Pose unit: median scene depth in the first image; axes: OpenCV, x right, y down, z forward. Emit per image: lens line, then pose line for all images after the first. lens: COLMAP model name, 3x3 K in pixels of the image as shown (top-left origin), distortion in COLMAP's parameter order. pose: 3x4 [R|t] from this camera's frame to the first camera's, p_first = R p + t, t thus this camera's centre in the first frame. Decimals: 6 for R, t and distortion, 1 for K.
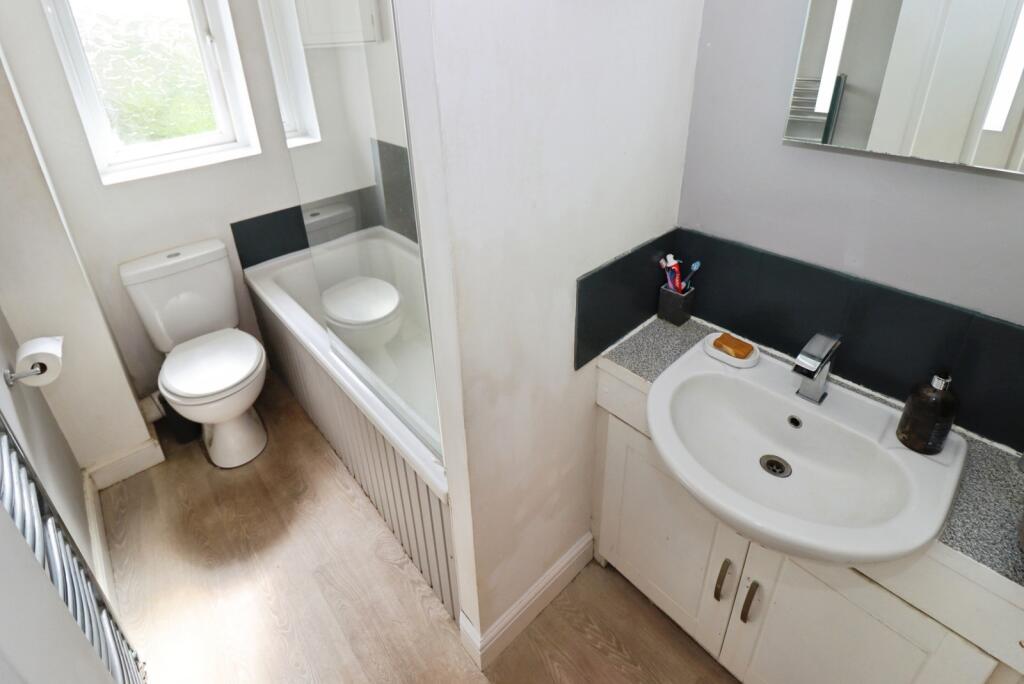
lens RADIAL K [[469.1, 0, 540.1], [0, 469.1, 383.9], [0, 0, 1]] dist [-0.000154, -0.017086]
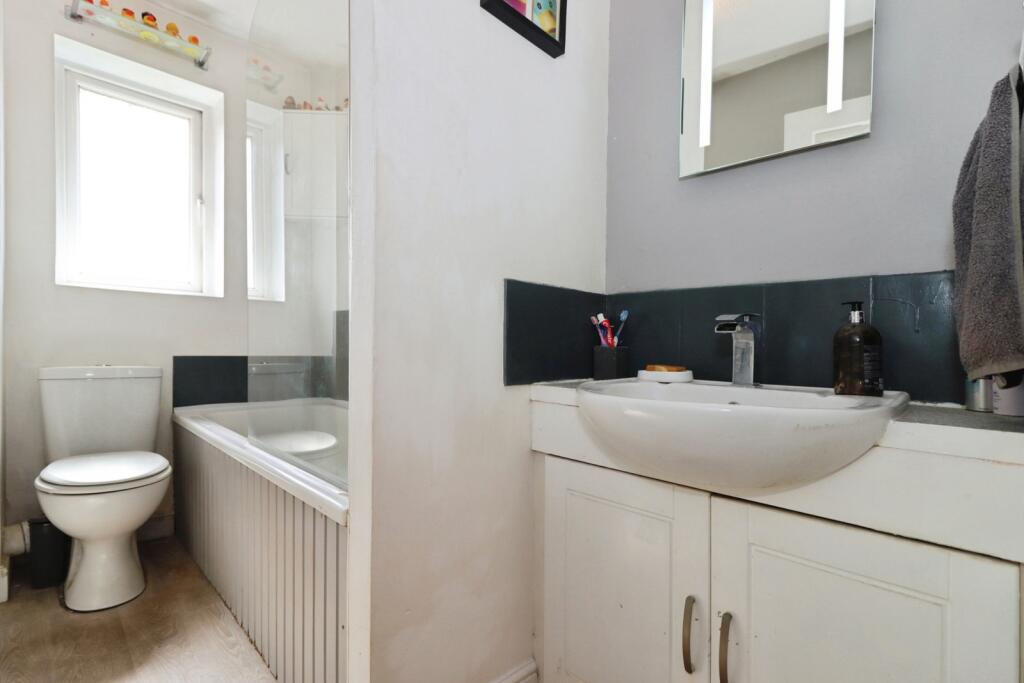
lens RADIAL K [[487.4, 0, 516.3], [0, 487.4, 342.2], [0, 0, 1]] dist [-0.000992, -0.011383]
pose [[0.998568, 0.021030, 0.049182, 0.021466], [0.002161, 0.902866, -0.429917, 0.139447], [-0.053446, 0.429408, 0.901528, 0.032967]]
